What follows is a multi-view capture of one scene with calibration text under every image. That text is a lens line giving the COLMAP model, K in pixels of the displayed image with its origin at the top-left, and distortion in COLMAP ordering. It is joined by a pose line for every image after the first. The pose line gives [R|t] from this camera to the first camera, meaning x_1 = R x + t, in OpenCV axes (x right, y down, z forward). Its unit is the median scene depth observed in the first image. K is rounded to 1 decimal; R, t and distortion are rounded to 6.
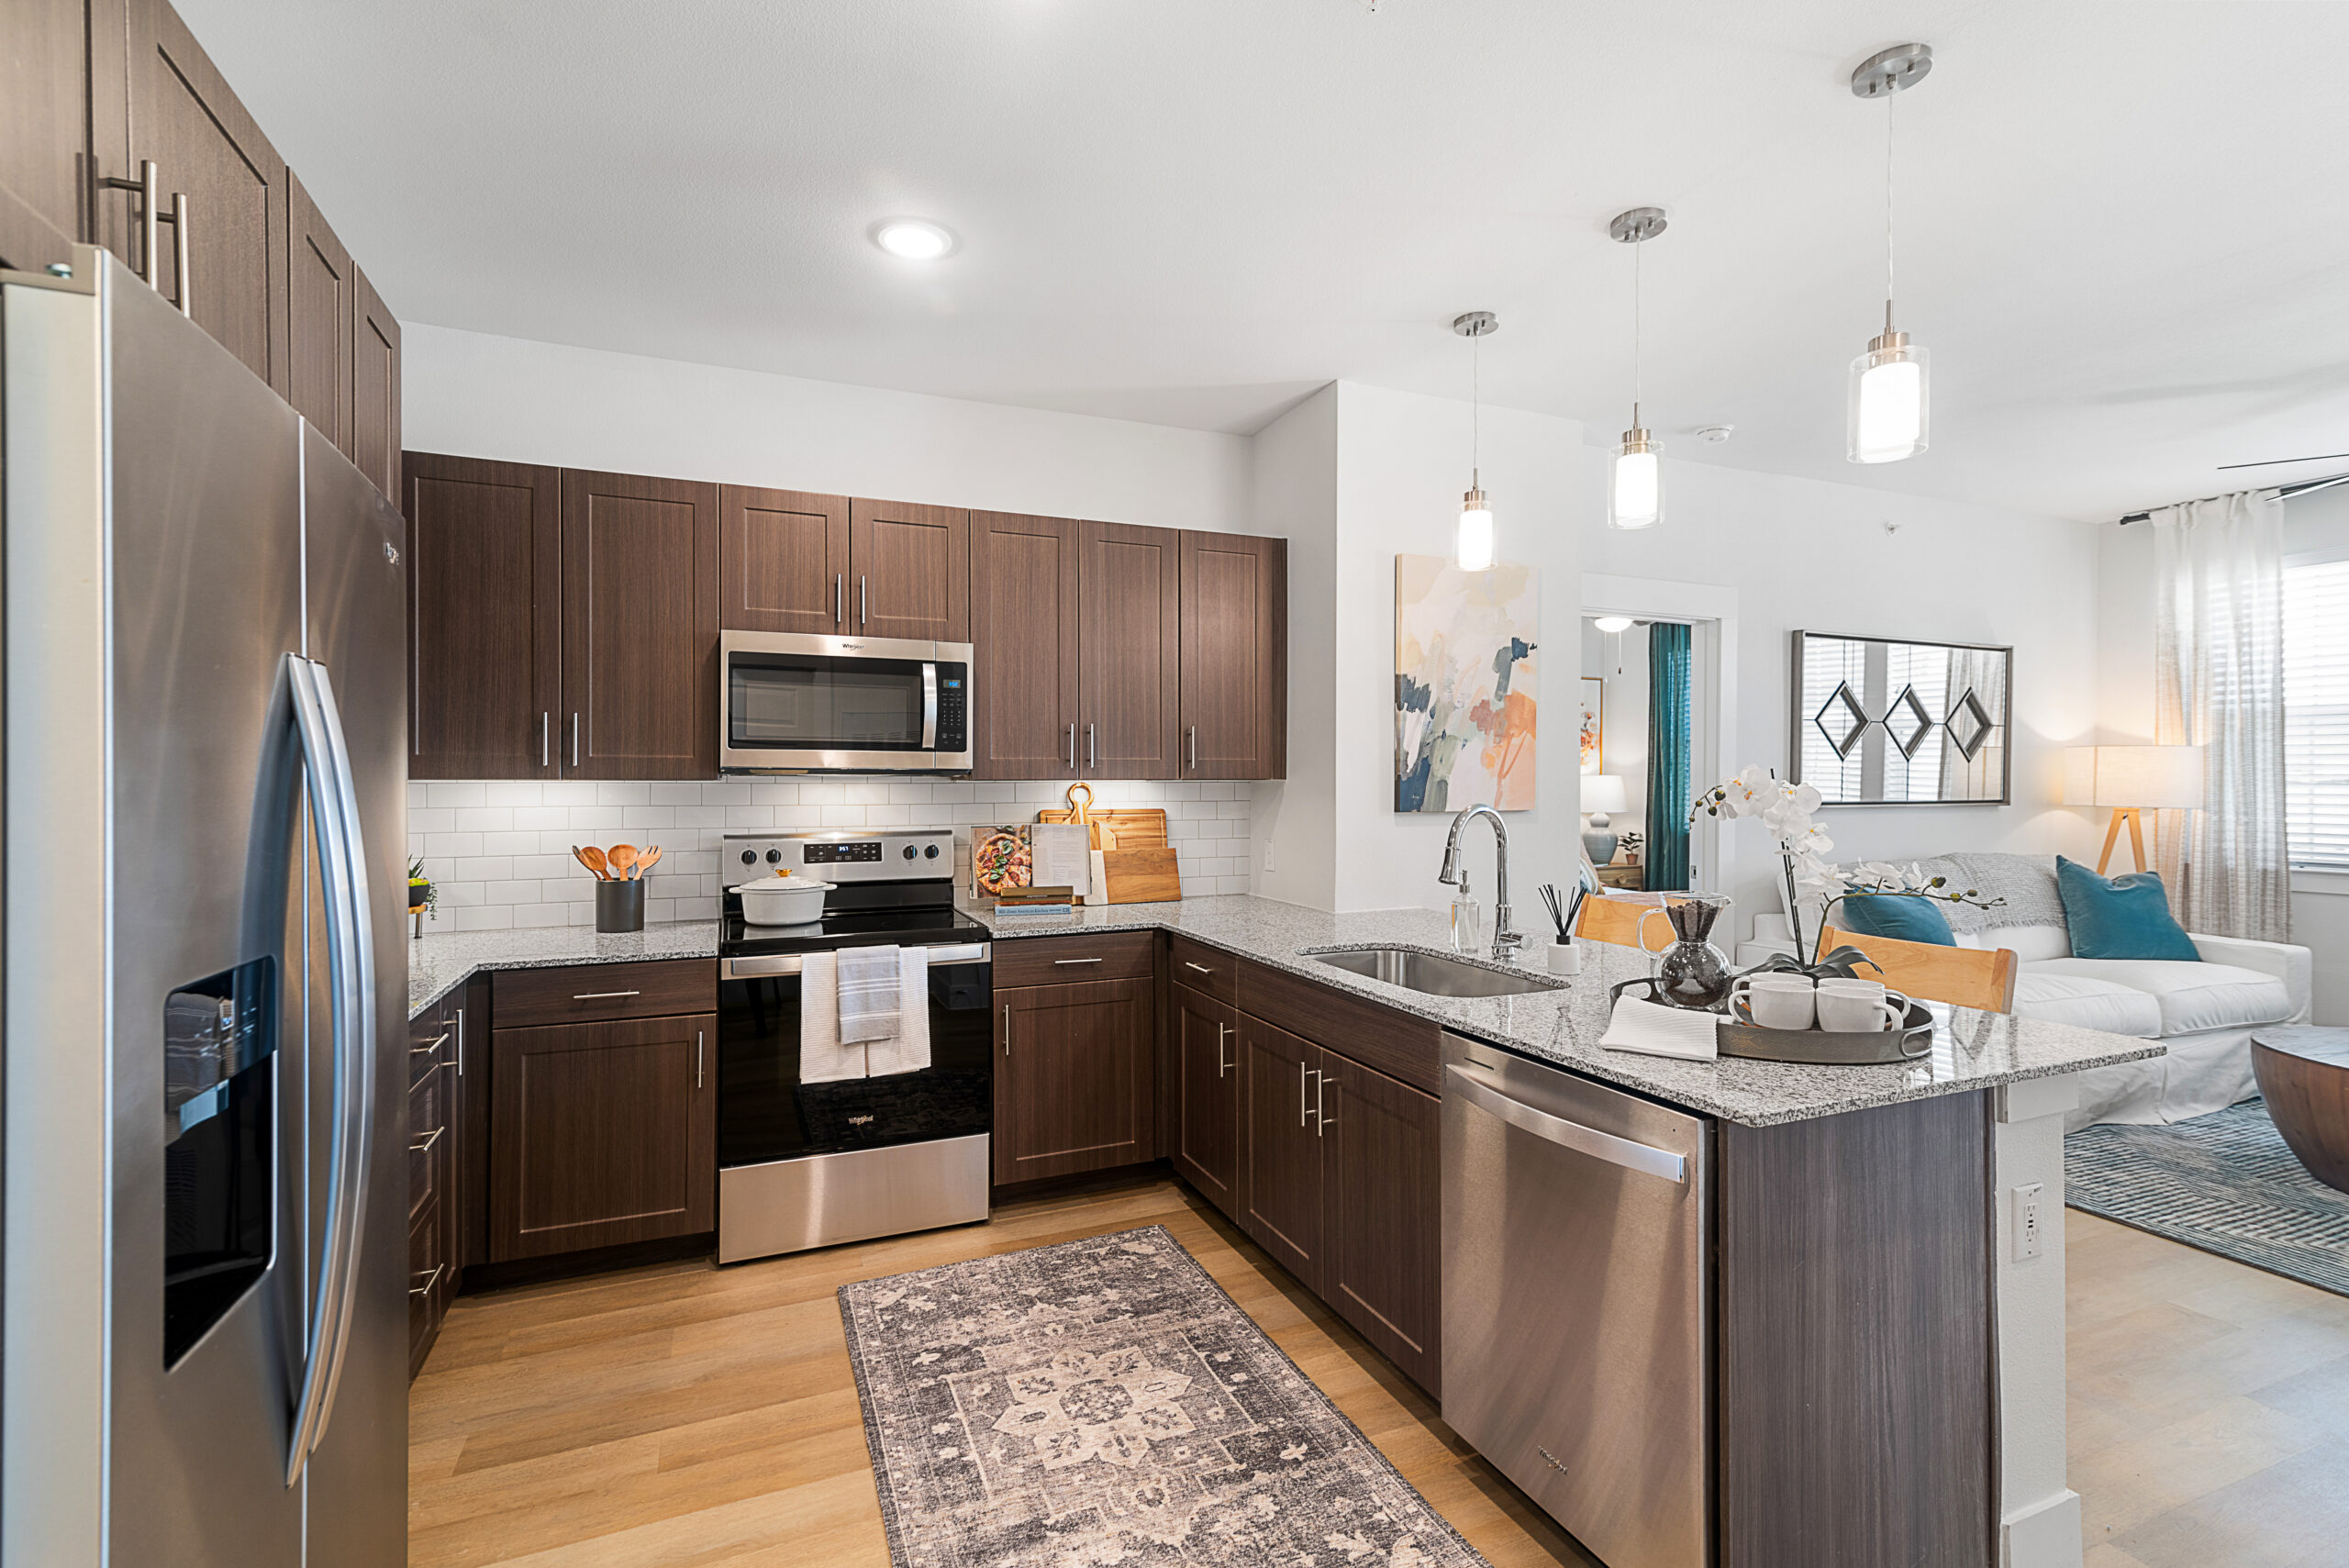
lens RADIAL K [[1043.5, 0, 1170.6], [0, 1043.5, 777.5], [0, 0, 1]] dist [0.003884, 0.000049]
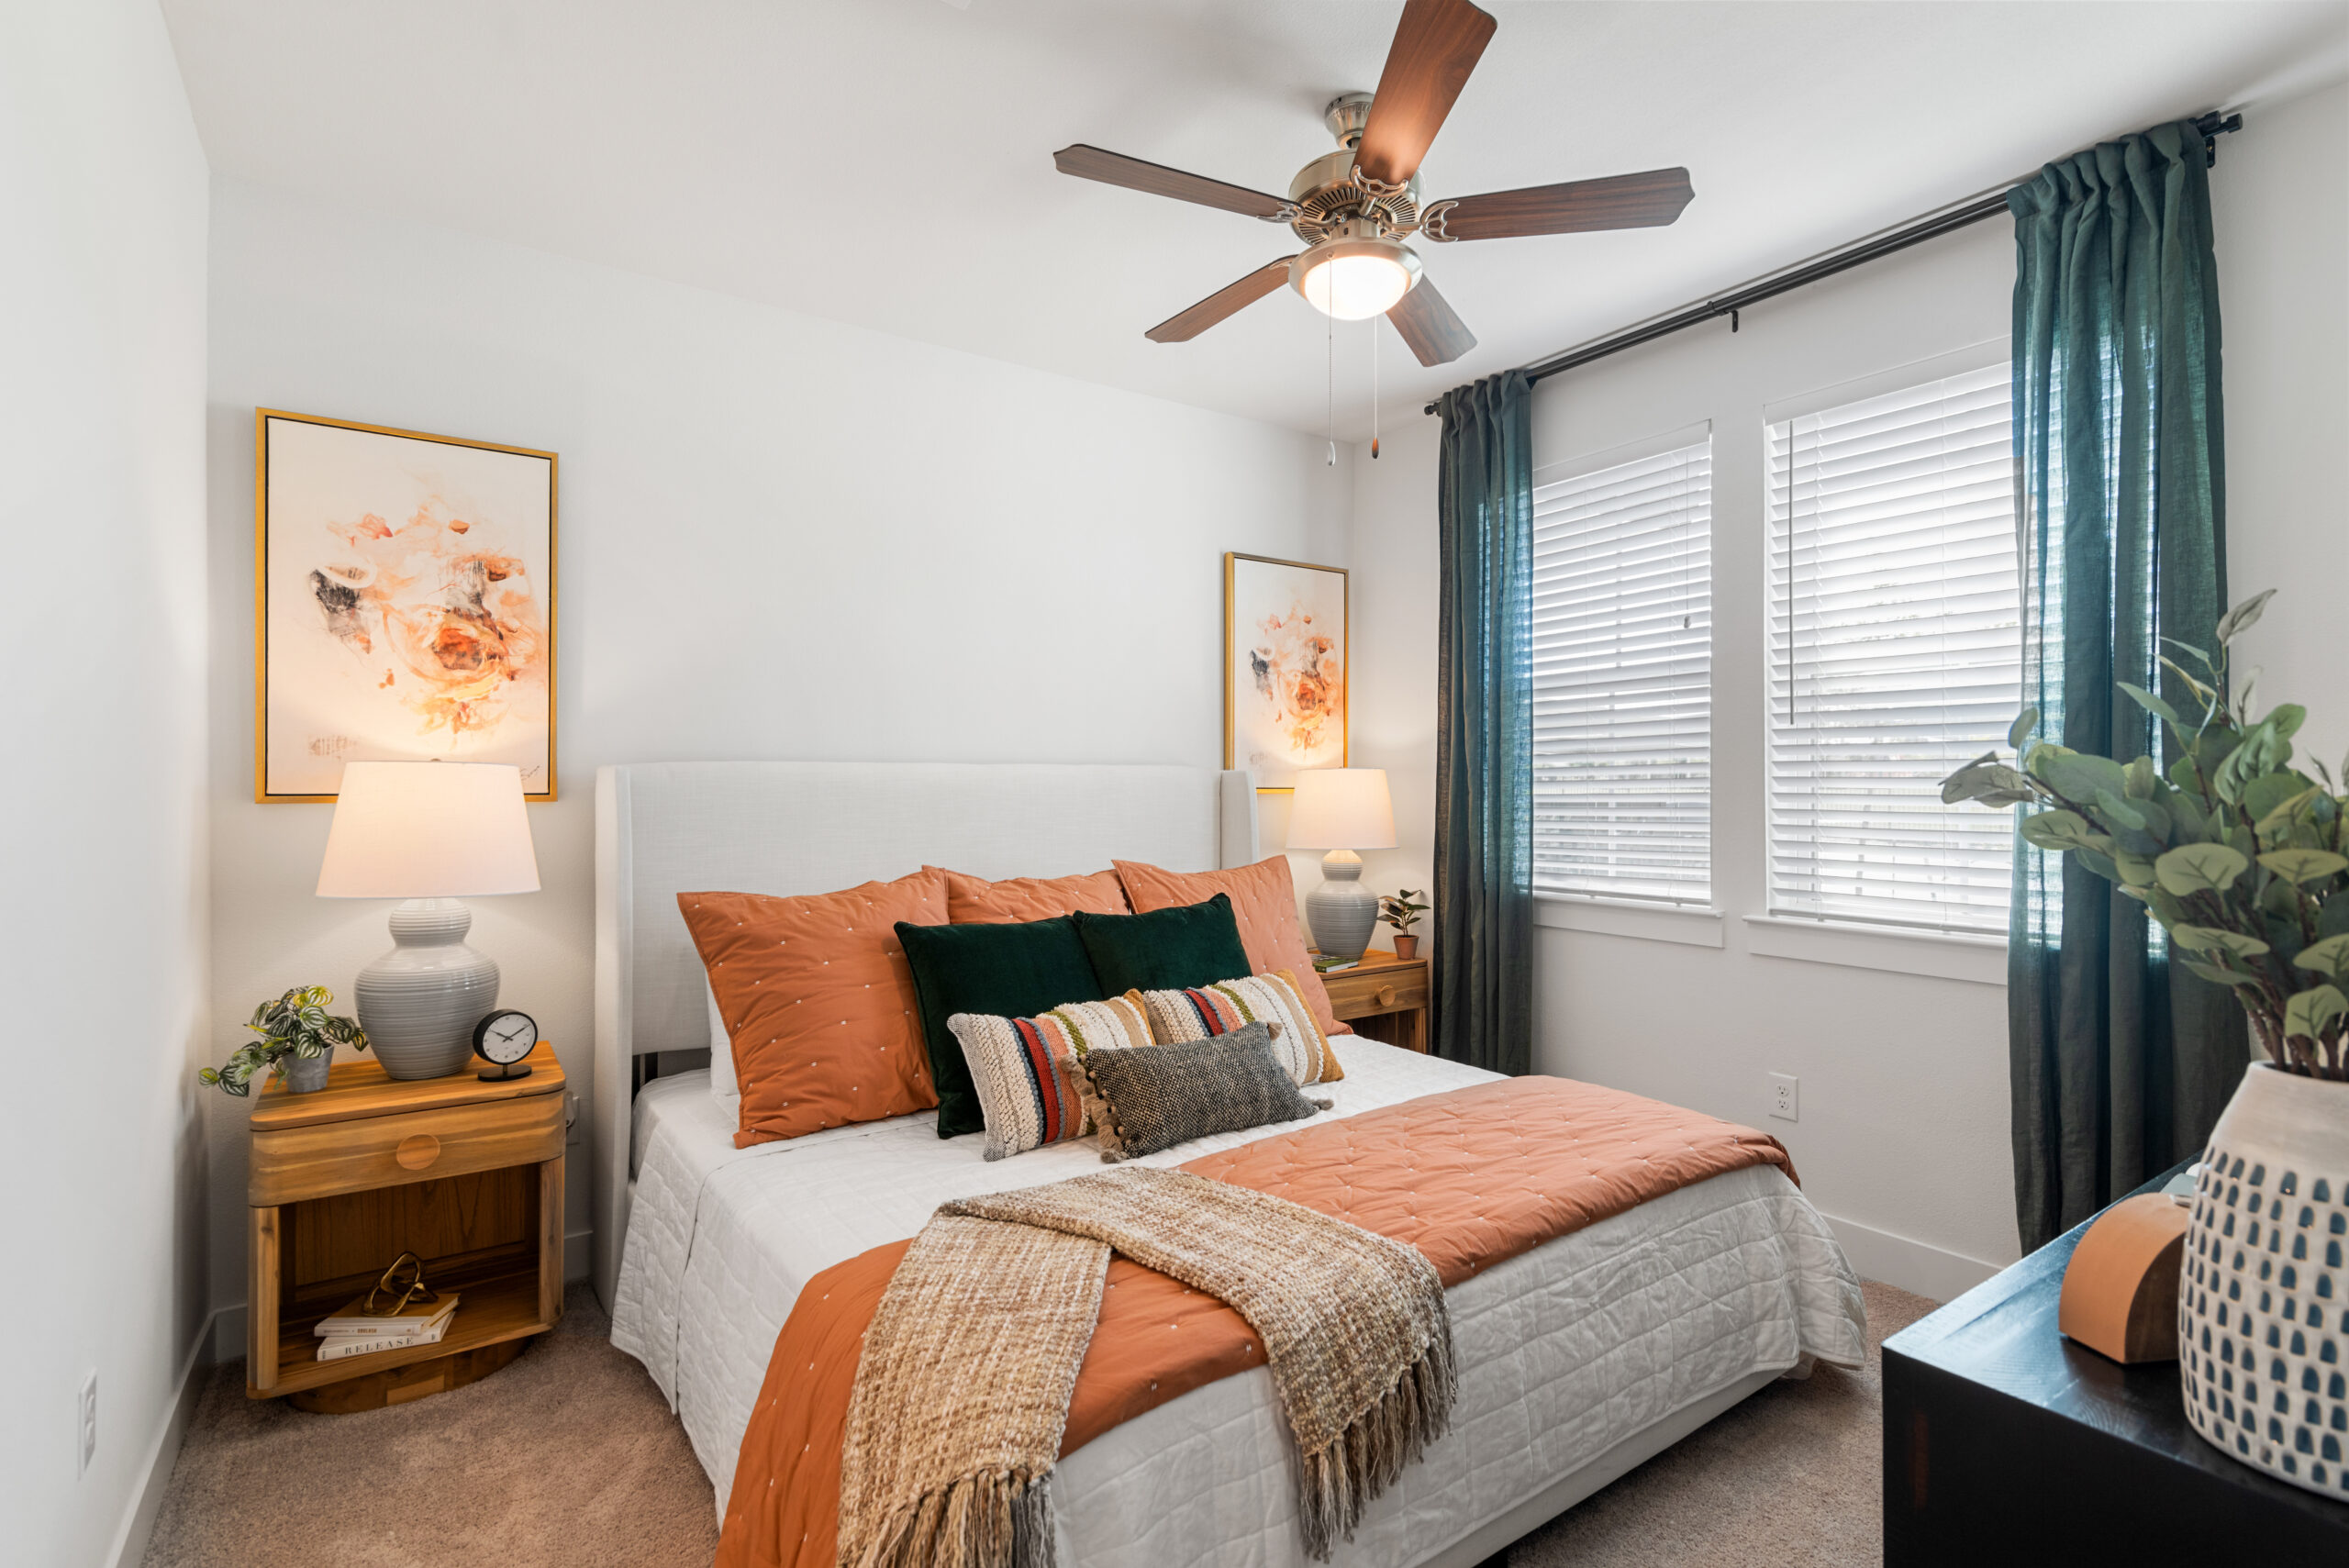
lens RADIAL K [[1112.1, 0, 1167.9], [0, 1112.1, 783.1], [0, 0, 1]] dist [-0.001246, -0.000075]
pose [[0.978597, 0.000590, 0.205786, 0.398083], [0.000218, 0.999992, -0.003905, 0.010557], [-0.205787, 0.003866, 0.978589, 0.904920]]
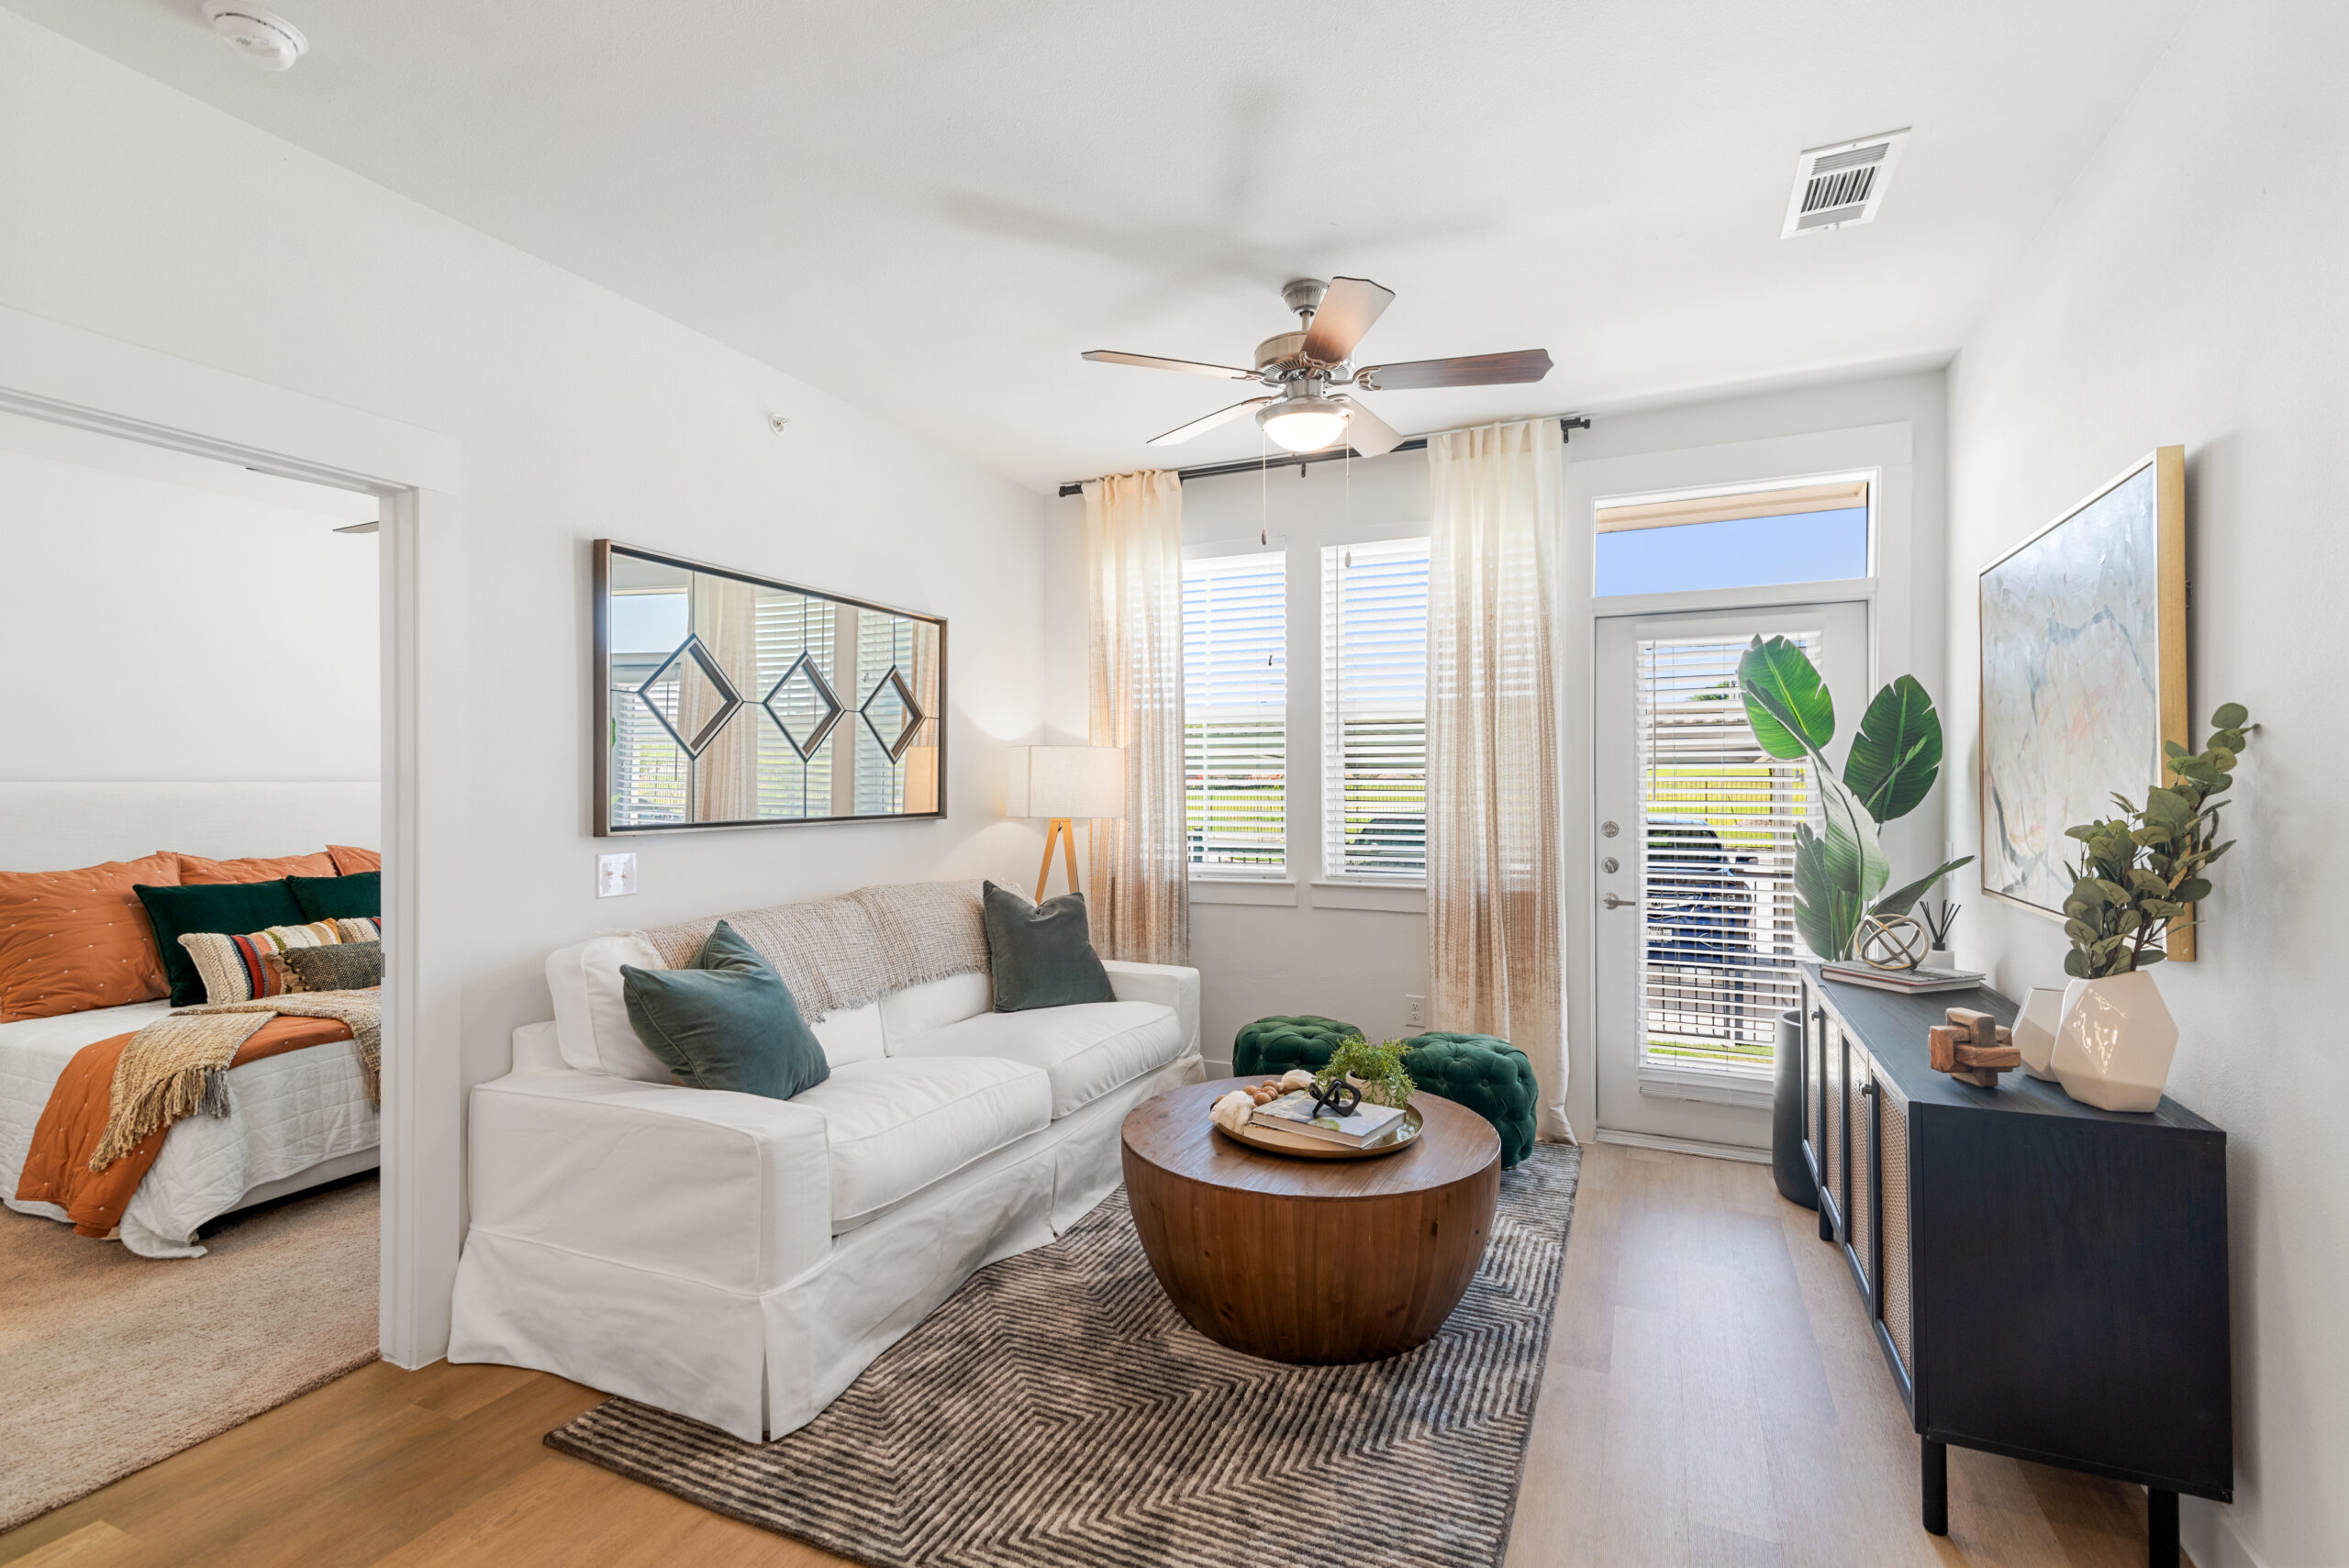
lens RADIAL K [[1043.5, 0, 1192.0], [0, 1043.5, 779.5], [0, 0, 1]] dist [0.003884, 0.000049]
pose [[0.717564, -0.002009, 0.696490, 0.402677], [0.003722, 0.999993, -0.000949, -0.001906], [-0.696483, 0.003273, 0.717566, 0.314565]]
